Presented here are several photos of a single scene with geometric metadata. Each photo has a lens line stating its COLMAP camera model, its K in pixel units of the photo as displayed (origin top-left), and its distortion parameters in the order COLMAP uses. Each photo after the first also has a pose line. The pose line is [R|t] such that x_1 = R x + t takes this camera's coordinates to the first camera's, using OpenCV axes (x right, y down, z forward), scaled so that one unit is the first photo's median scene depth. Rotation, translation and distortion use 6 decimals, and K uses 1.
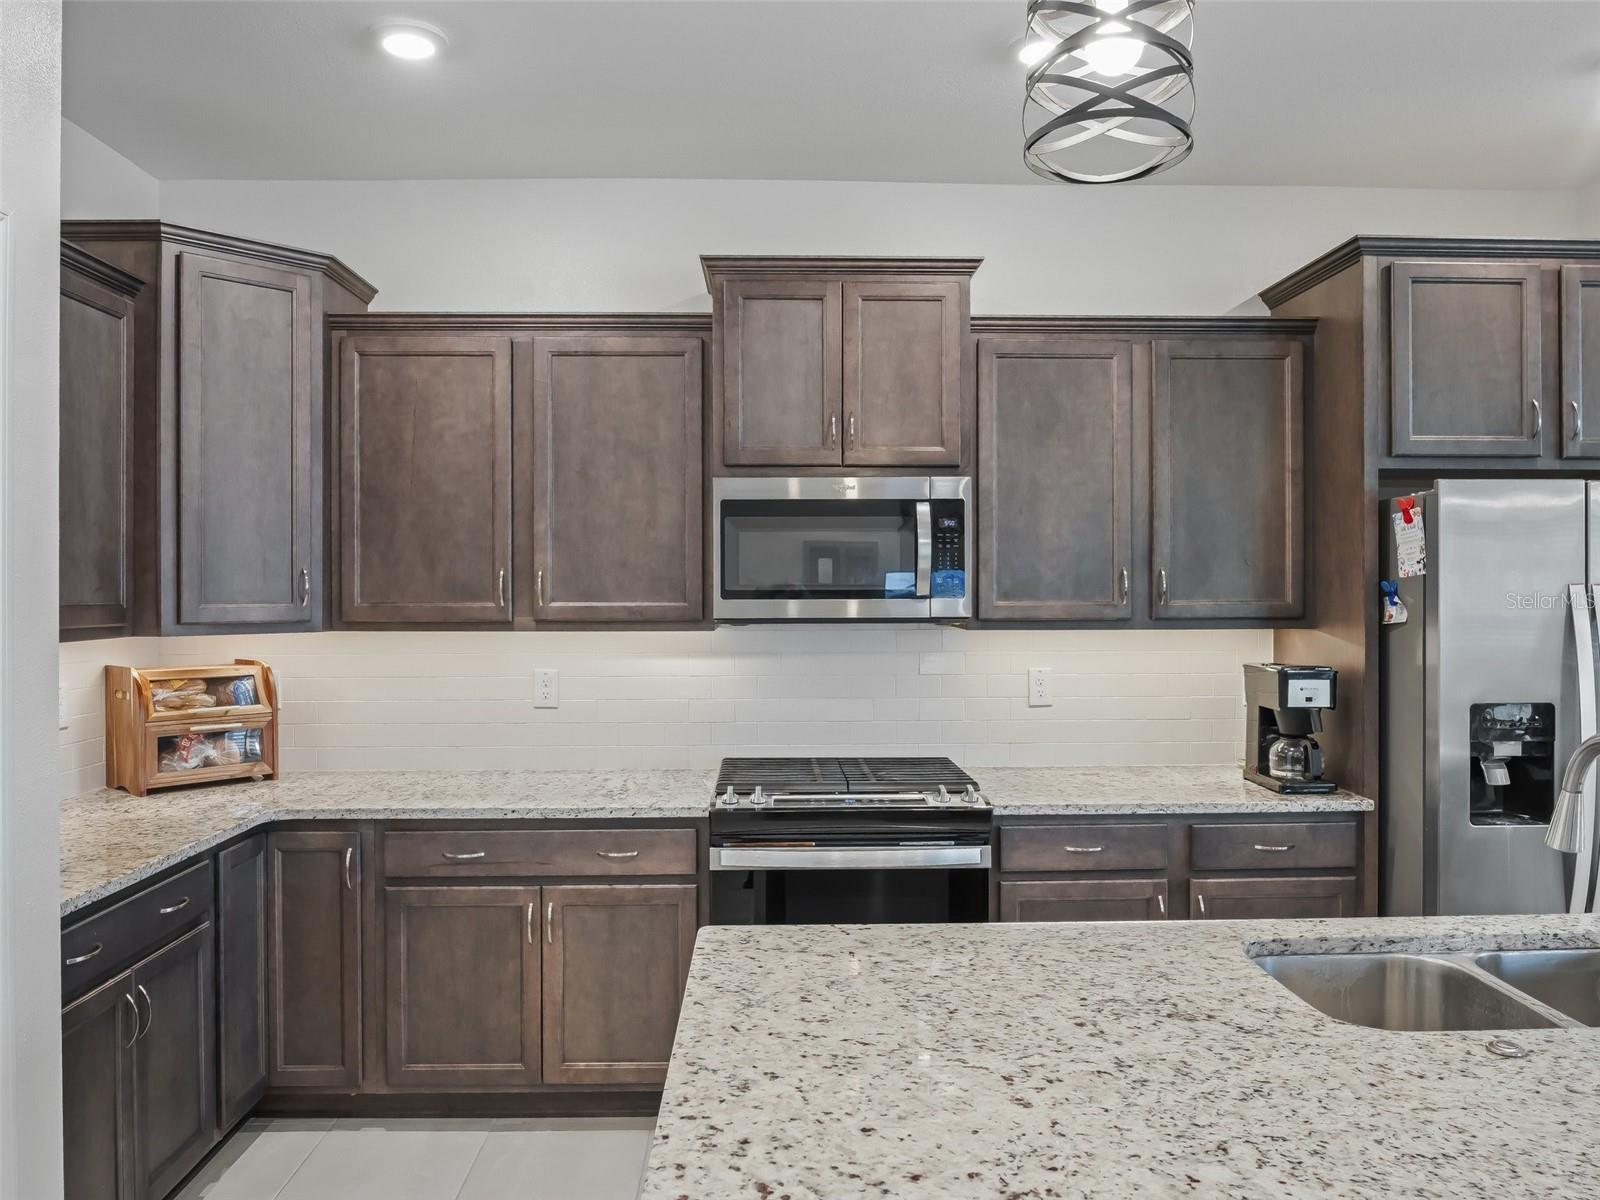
lens RADIAL K [[1122.9, 0, 815.0], [0, 1122.9, 591.8], [0, 0, 1]] dist [-0.016453, 0.000820]
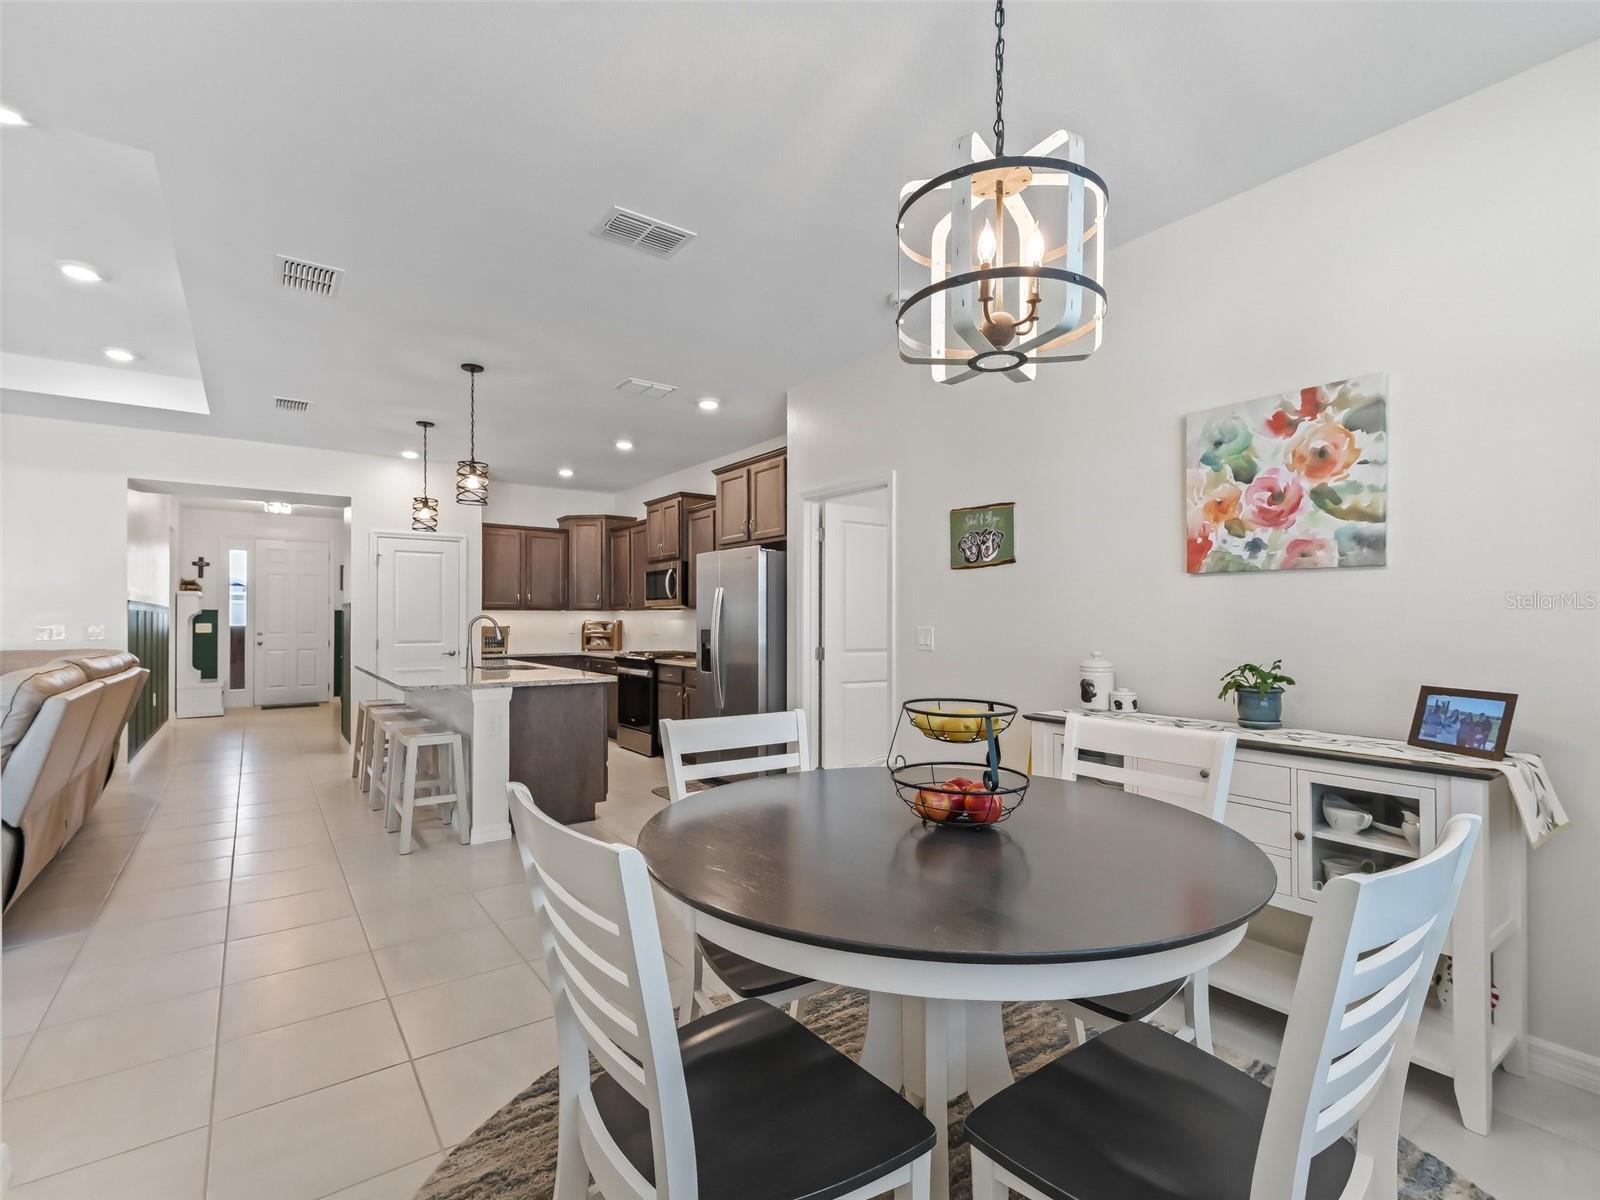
lens RADIAL K [[740.2, 0, 809.1], [0, 740.2, 613.2], [0, 0, 1]] dist [0.013472, -0.005518]
pose [[0.566460, -0.005291, -0.824072, 2.094209], [0.005340, 0.999982, -0.002750, 0.055085], [0.824072, -0.002842, 0.566478, 0.111817]]
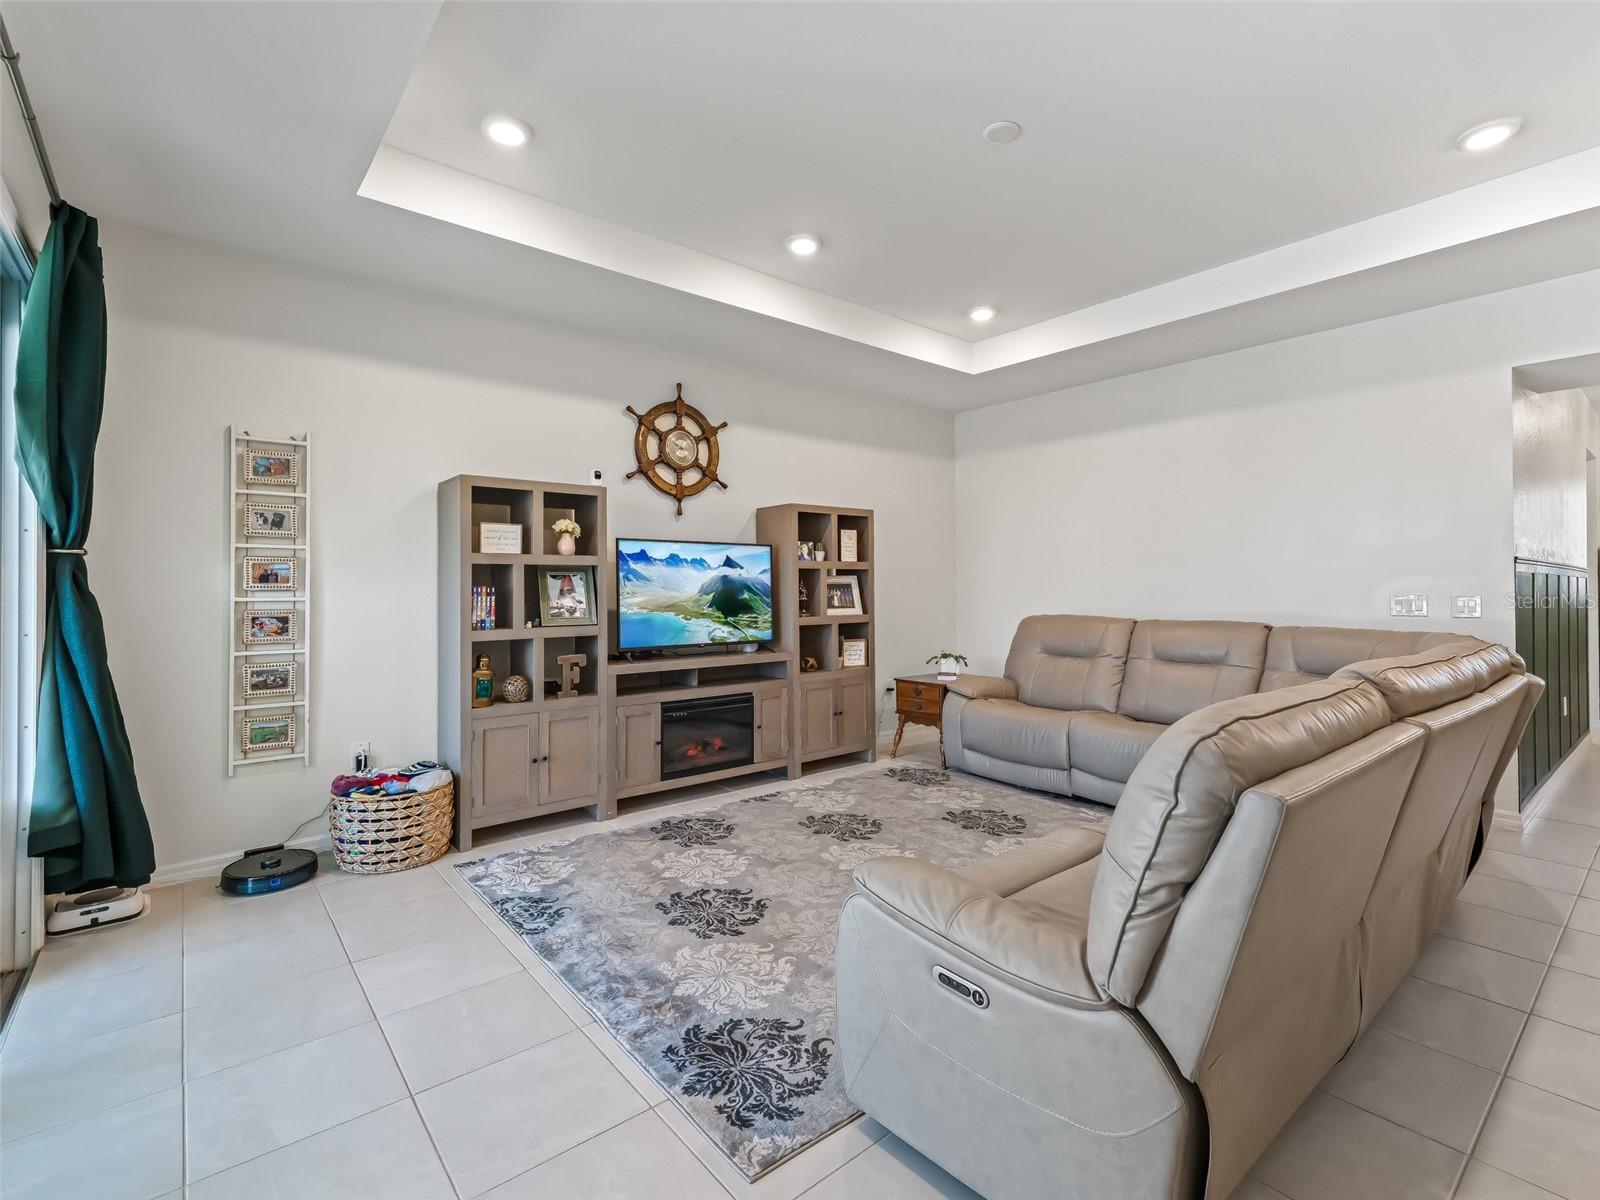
lens RADIAL K [[740.2, 0, 818.6], [0, 740.2, 581.9], [0, 0, 1]] dist [0.013472, -0.005518]
pose [[-0.788777, -0.000373, -0.614679, 1.244829], [0.007837, 0.999912, -0.010664, 0.050966], [0.614629, -0.013229, -0.788705, 0.026770]]
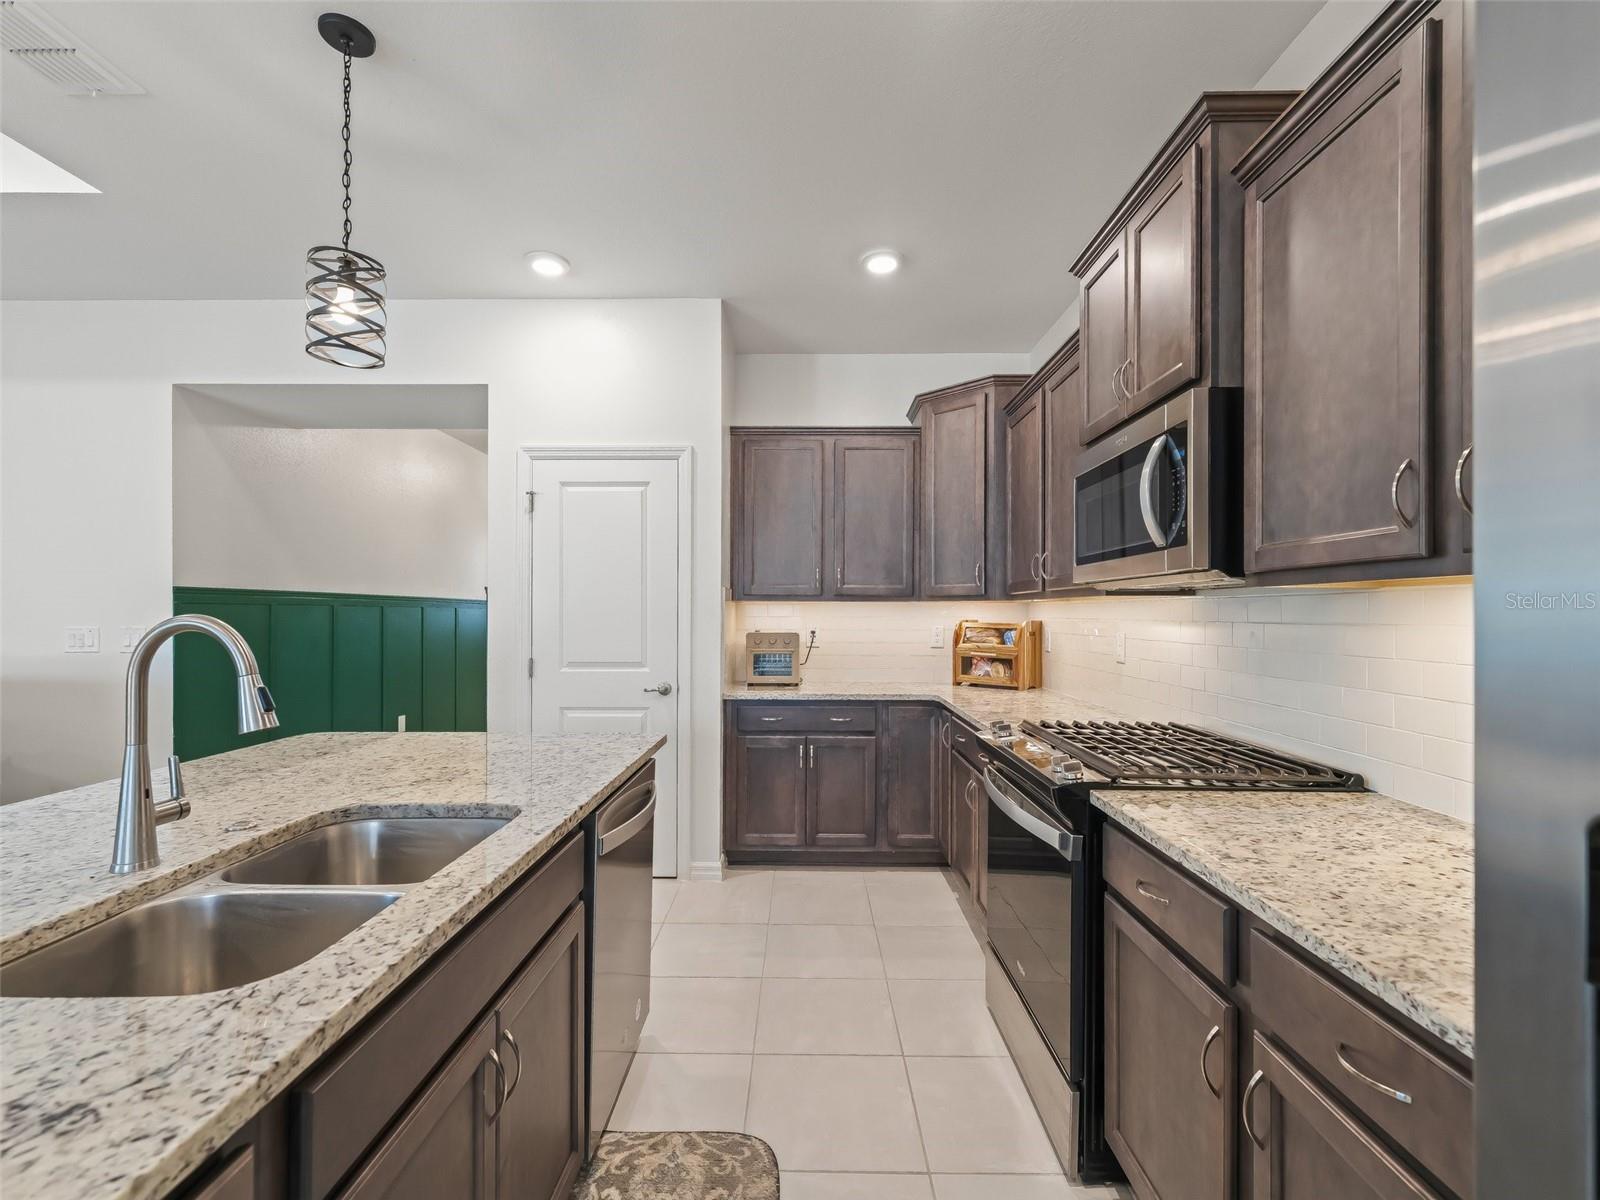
lens RADIAL K [[740.2, 0, 793.6], [0, 740.2, 608.7], [0, 0, 1]] dist [0.013472, -0.005518]
pose [[-0.045175, -0.004056, -0.998971, 0.665138], [0.005472, 0.999976, -0.004307, 0.050705], [0.998964, -0.005661, -0.045152, 0.747914]]
